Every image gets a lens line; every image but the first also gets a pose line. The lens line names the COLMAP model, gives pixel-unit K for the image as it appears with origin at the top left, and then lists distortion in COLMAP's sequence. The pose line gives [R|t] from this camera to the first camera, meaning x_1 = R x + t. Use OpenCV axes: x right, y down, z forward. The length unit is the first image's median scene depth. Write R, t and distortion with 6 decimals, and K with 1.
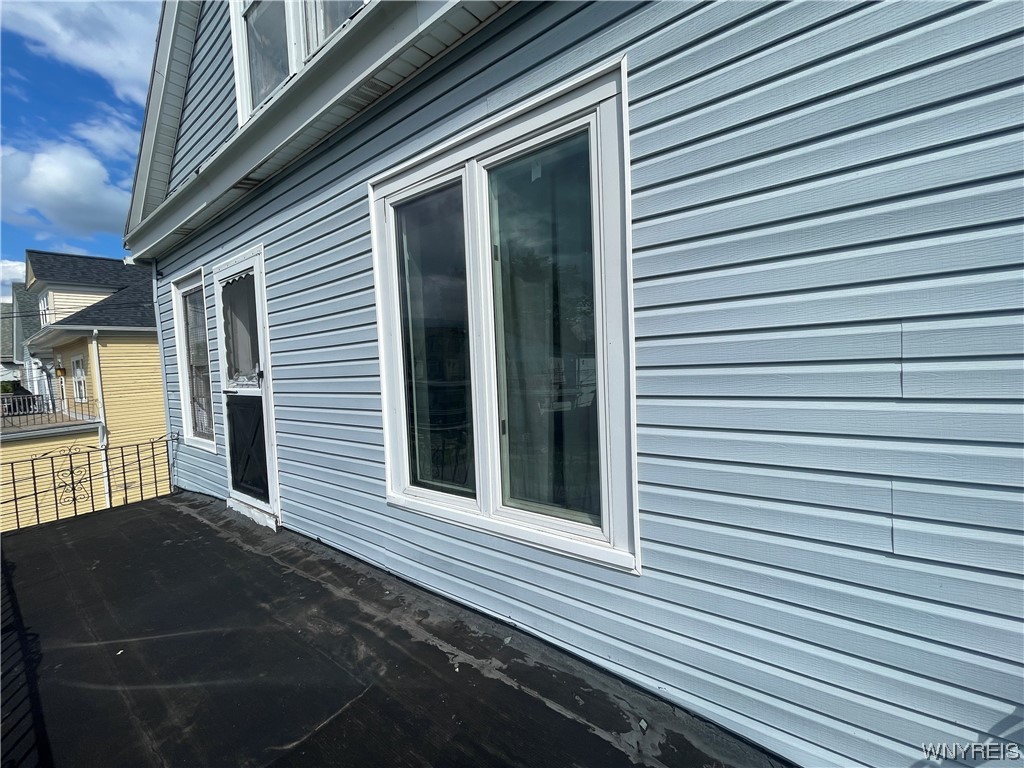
lens RADIAL K [[415.0, 0, 511.4], [0, 415.0, 382.4], [0, 0, 1]] dist [-0.006073, 0.001097]
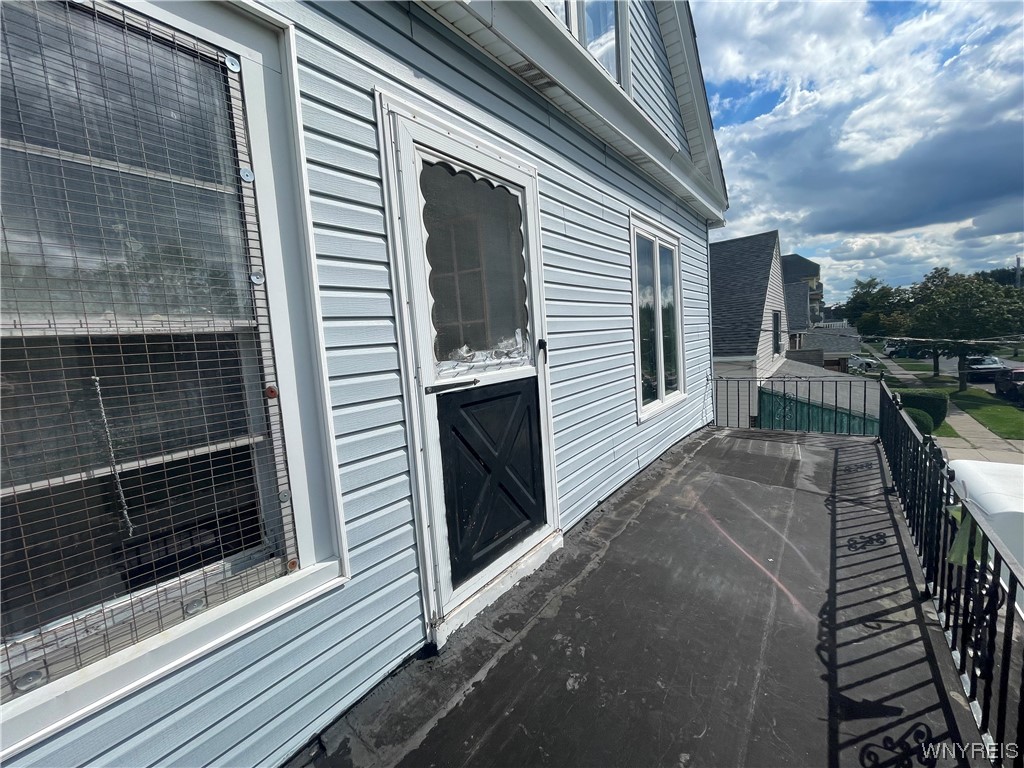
lens RADIAL K [[415.0, 0, 511.4], [0, 415.0, 382.4], [0, 0, 1]] dist [-0.006073, 0.001097]
pose [[0.010188, -0.059038, 0.998204, -1.372605], [0.118585, 0.991282, 0.057419, -0.001969], [-0.992892, 0.117787, 0.017101, 1.080472]]
